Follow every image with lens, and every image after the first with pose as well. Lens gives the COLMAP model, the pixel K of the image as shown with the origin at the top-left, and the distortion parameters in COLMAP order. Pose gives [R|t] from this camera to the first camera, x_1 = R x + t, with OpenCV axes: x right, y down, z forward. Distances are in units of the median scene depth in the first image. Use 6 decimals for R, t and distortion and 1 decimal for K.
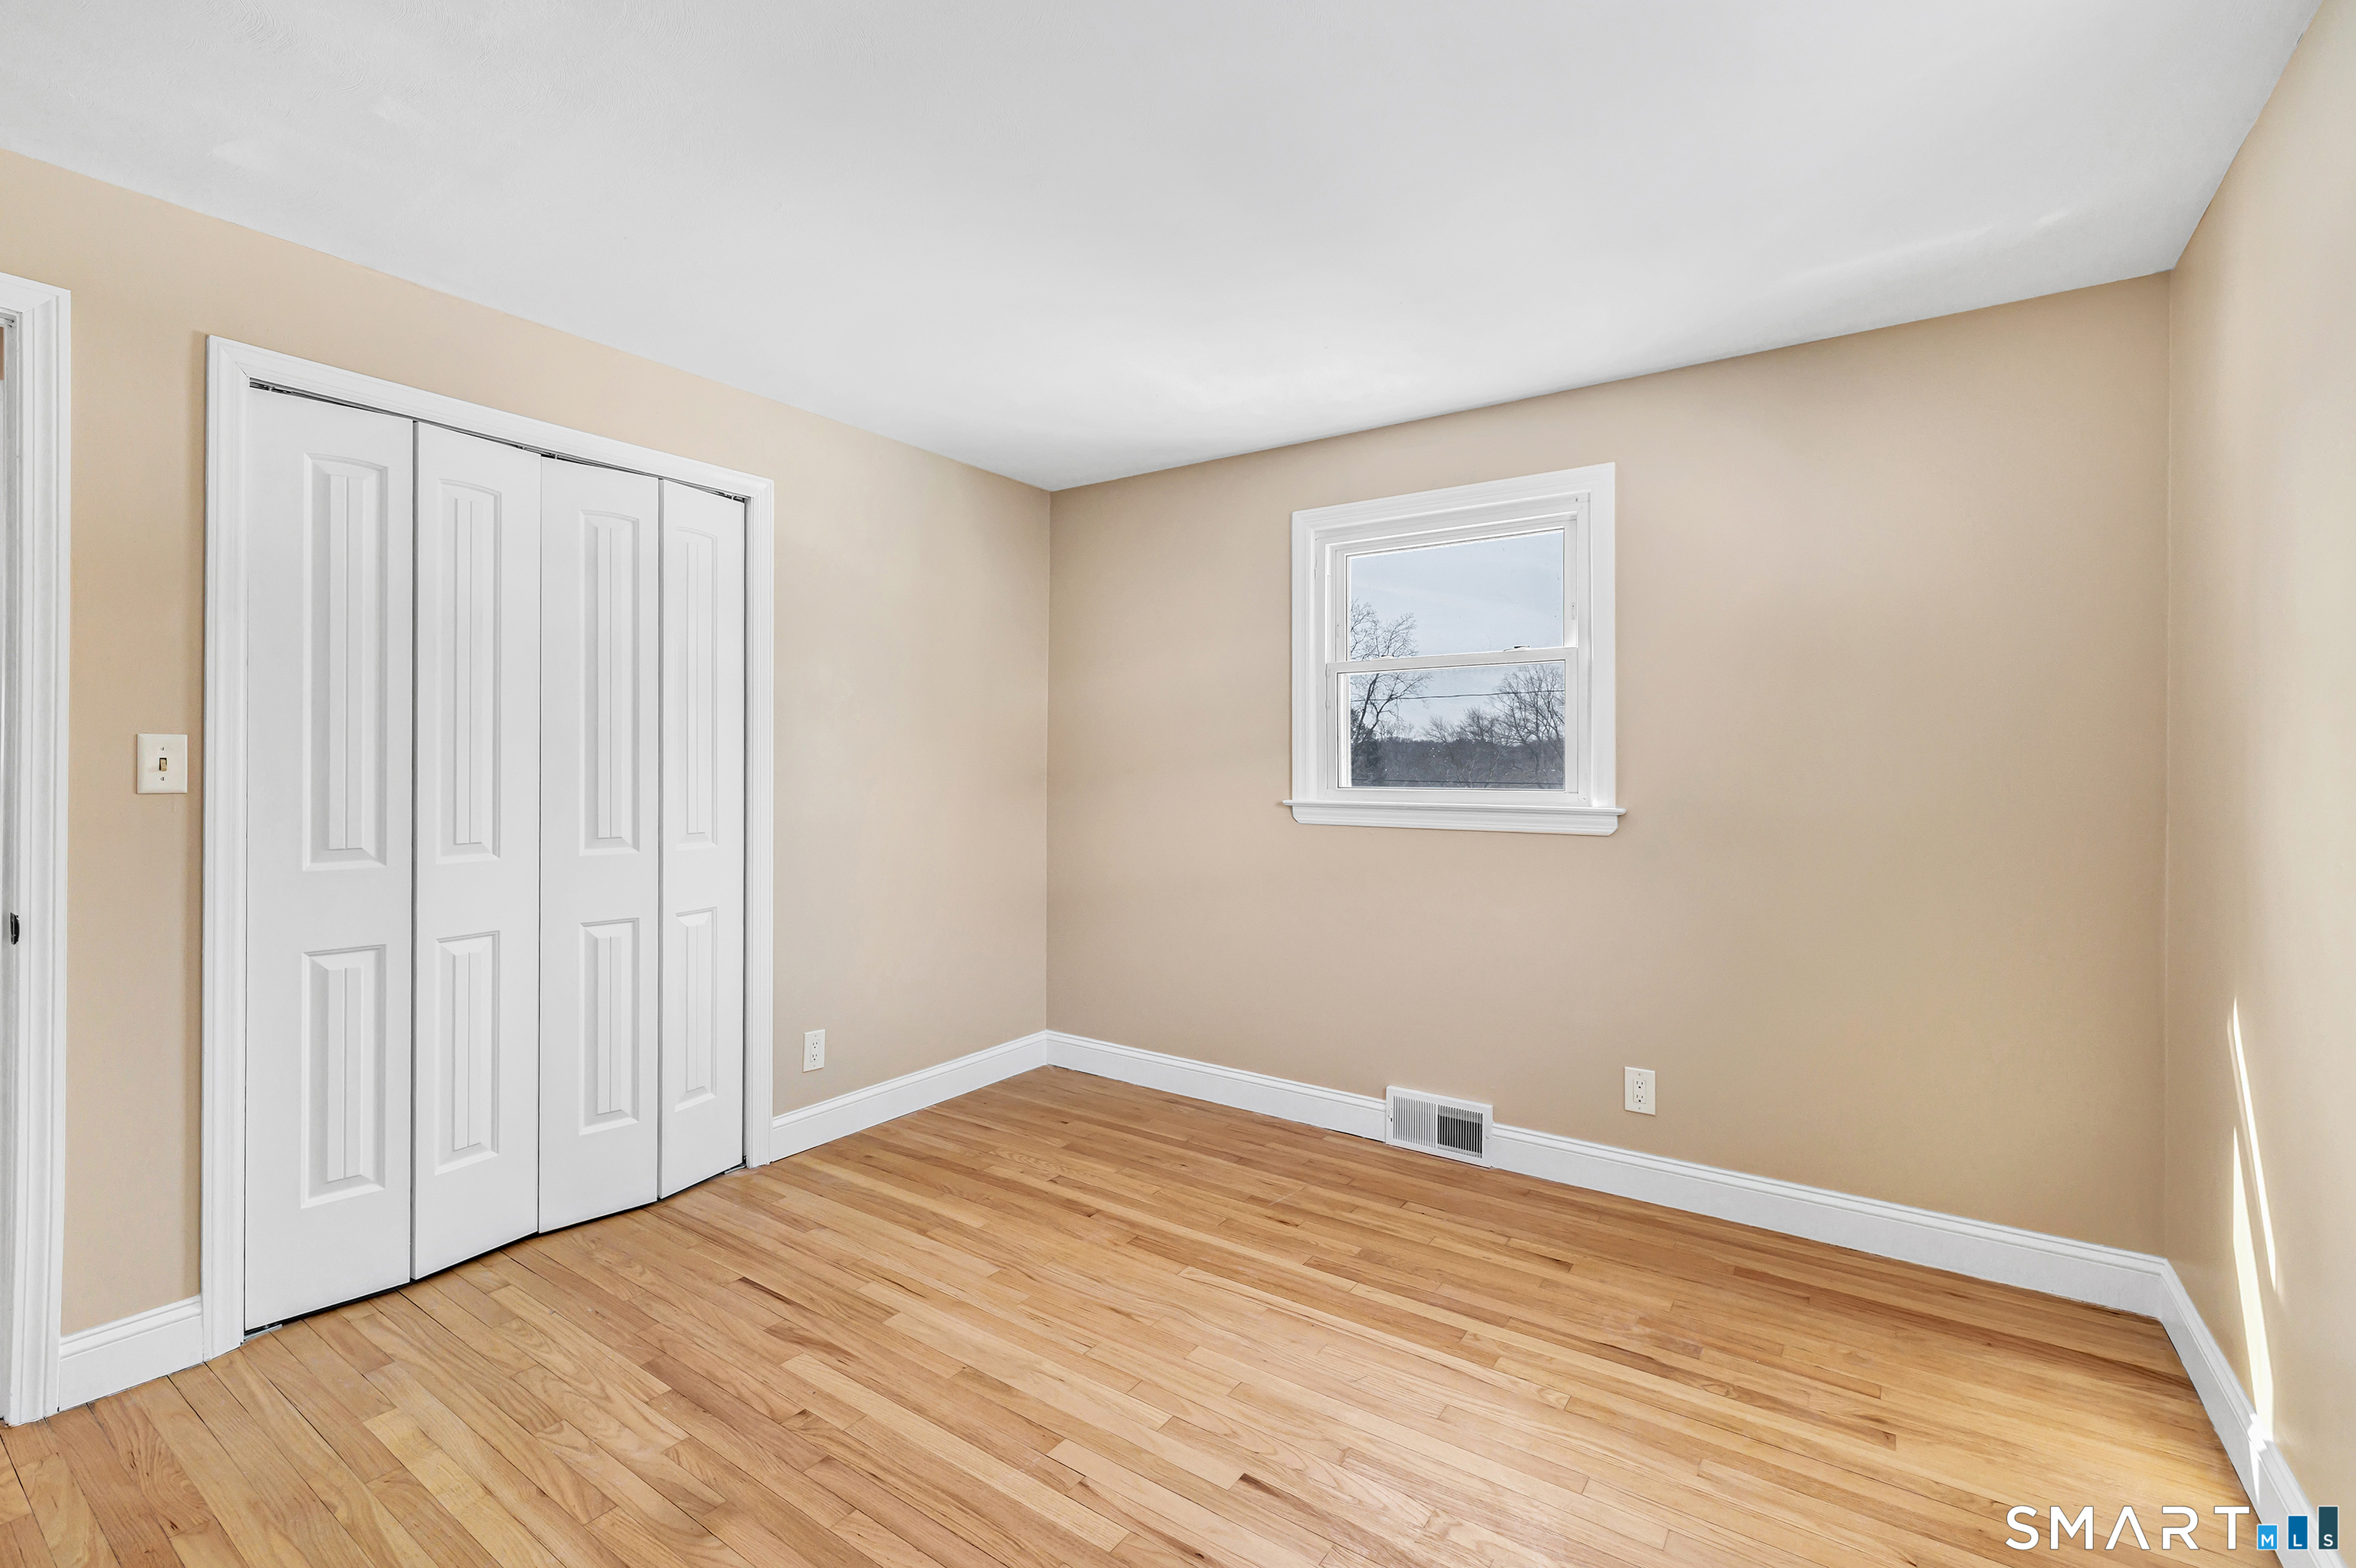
lens RADIAL K [[1055.0, 0, 1132.2], [0, 1055.0, 751.6], [0, 0, 1]] dist [-0.001123, 0.000957]
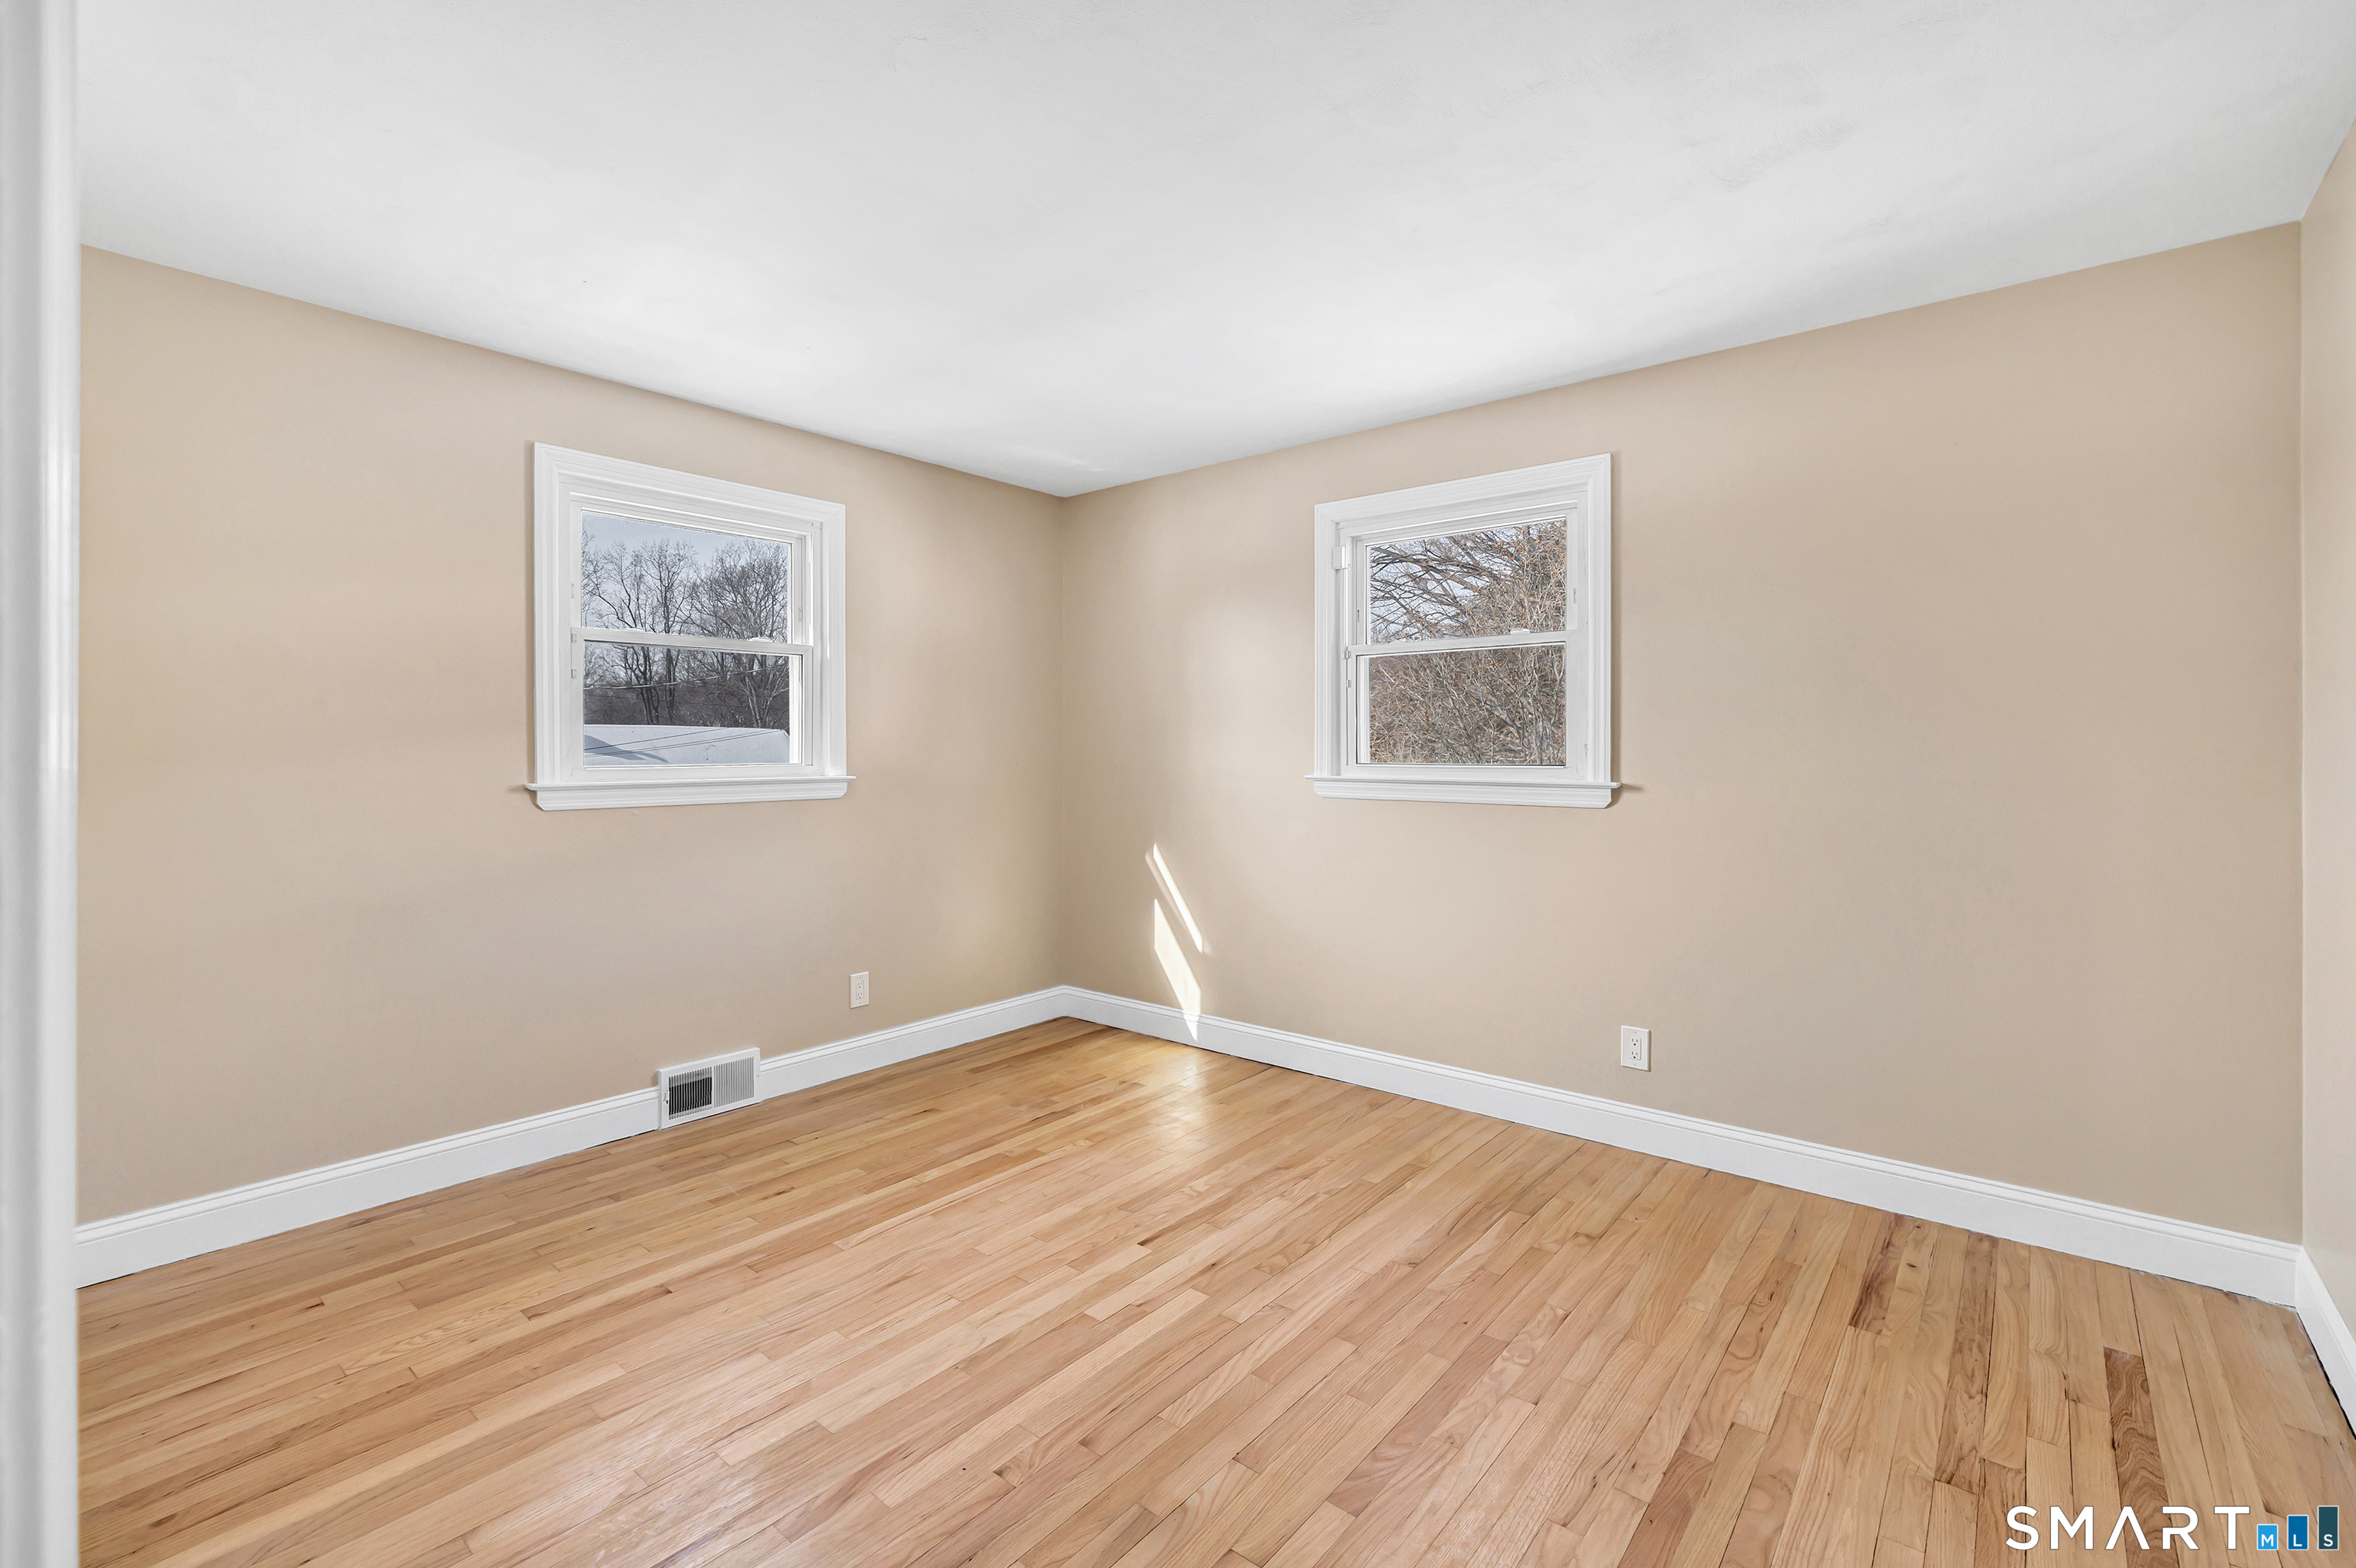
lens RADIAL K [[1035.8, 0, 1164.2], [0, 1035.8, 745.7], [0, 0, 1]] dist [0.000530, 0.000357]
pose [[0.058554, -0.003782, 0.998277, -0.824713], [-0.013661, 0.999896, 0.004590, 0.005857], [-0.998191, -0.013906, 0.058496, 0.575635]]
